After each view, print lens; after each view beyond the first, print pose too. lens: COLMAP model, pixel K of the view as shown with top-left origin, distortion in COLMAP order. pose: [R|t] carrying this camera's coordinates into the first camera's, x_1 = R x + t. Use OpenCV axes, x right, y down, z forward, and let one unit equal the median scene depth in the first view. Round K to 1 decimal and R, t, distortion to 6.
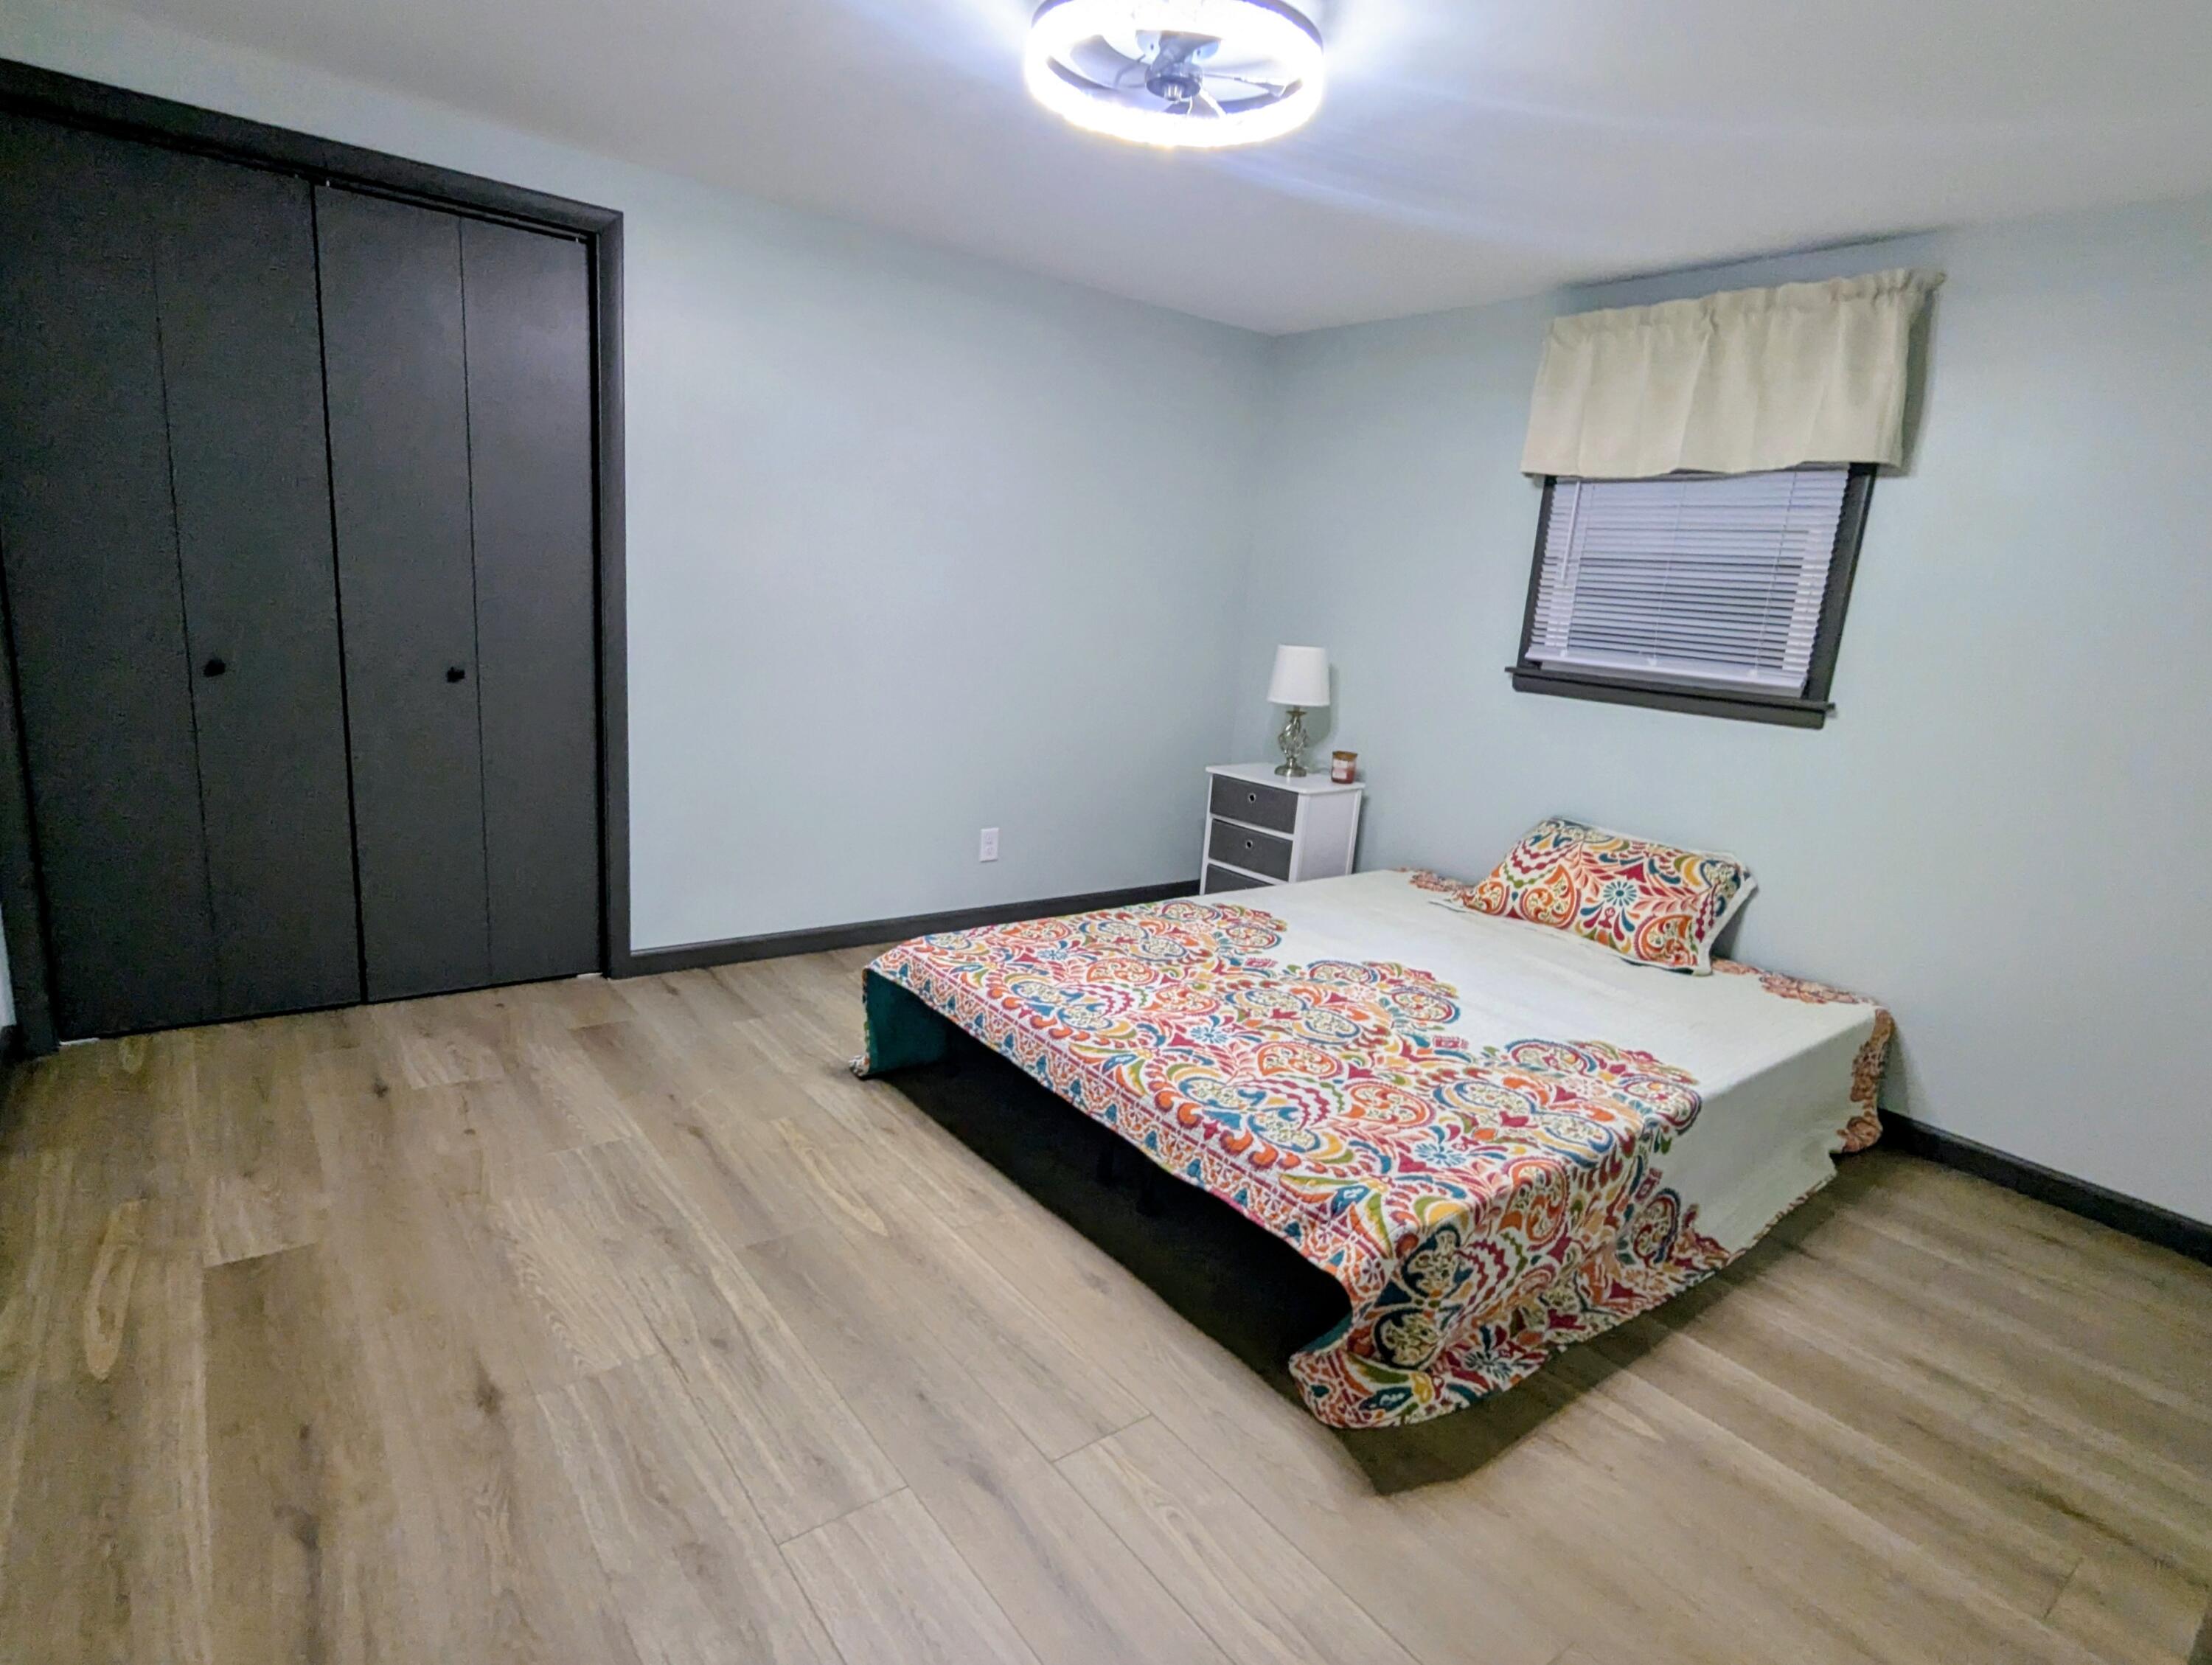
lens RADIAL K [[1093.5, 0, 1120.3], [0, 1093.5, 842.3], [0, 0, 1]] dist [-0.004069, 0.001129]
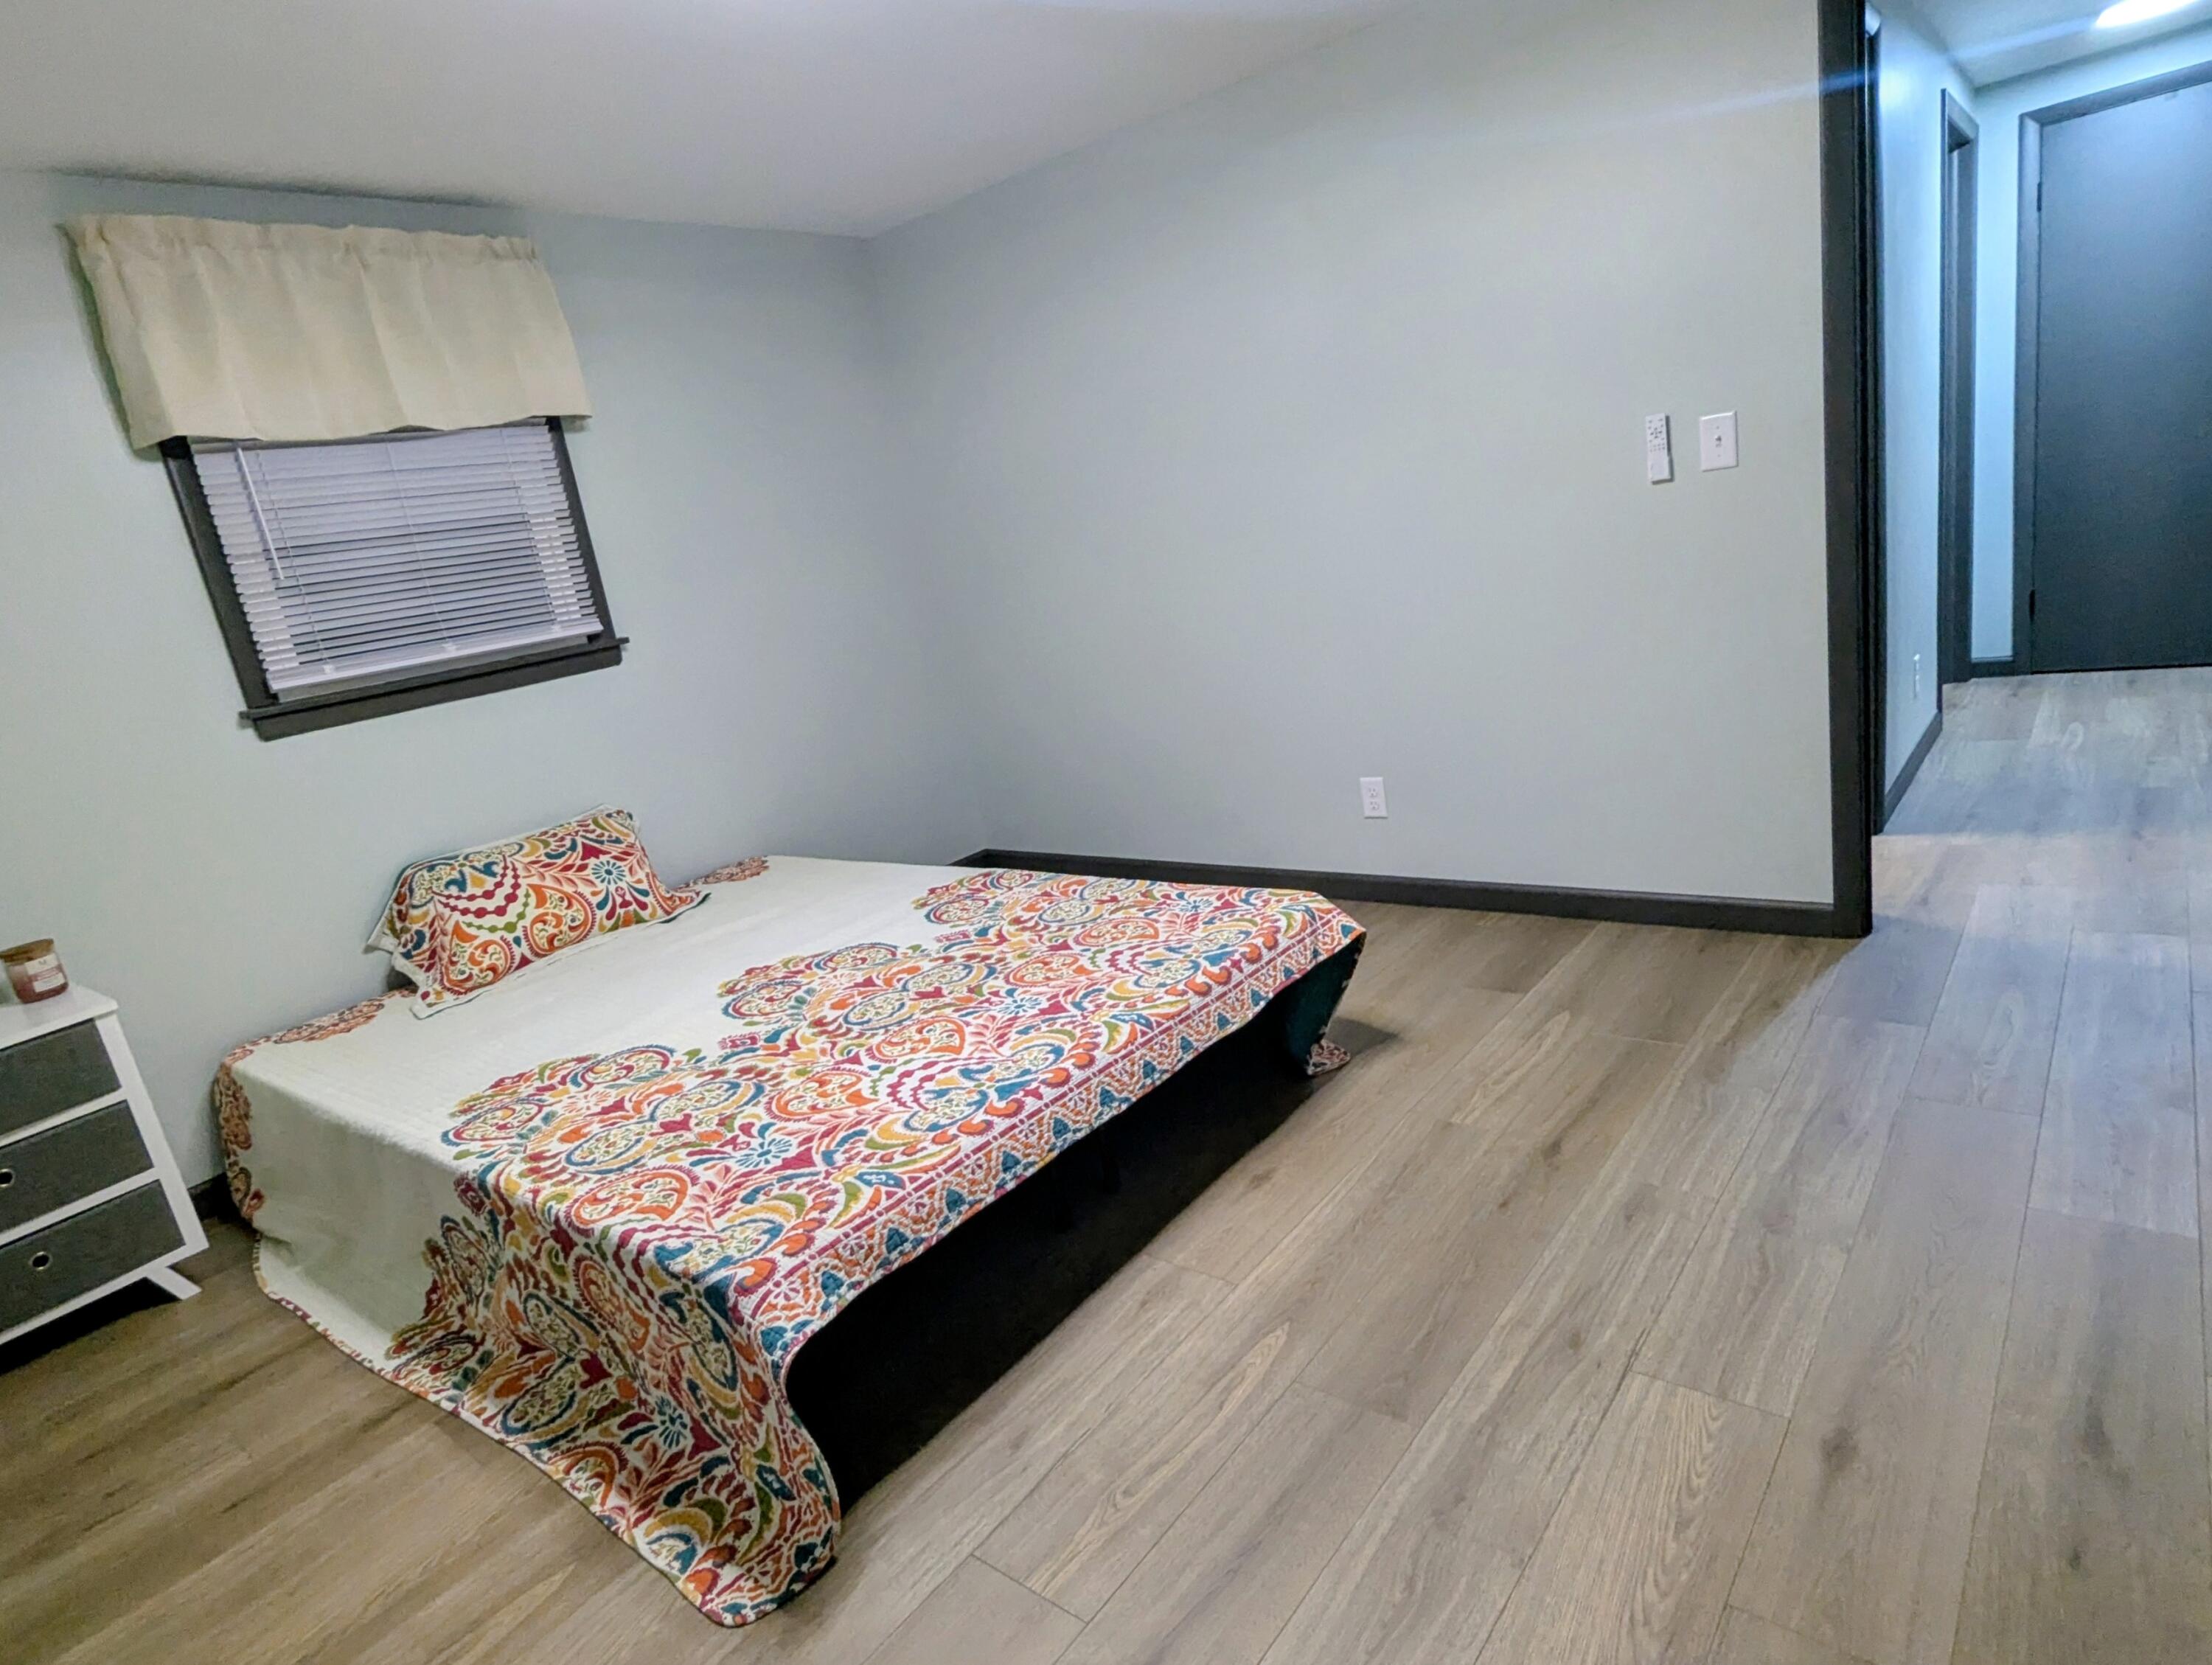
lens RADIAL K [[1157.9, 0, 1106.0], [0, 1157.9, 832.5], [0, 0, 1]] dist [-0.000577, 0.001031]
pose [[-0.177314, -0.305948, 0.935390, -0.731338], [0.363746, 0.862776, 0.351150, -0.239675], [-0.914466, 0.402509, -0.041695, 0.863369]]
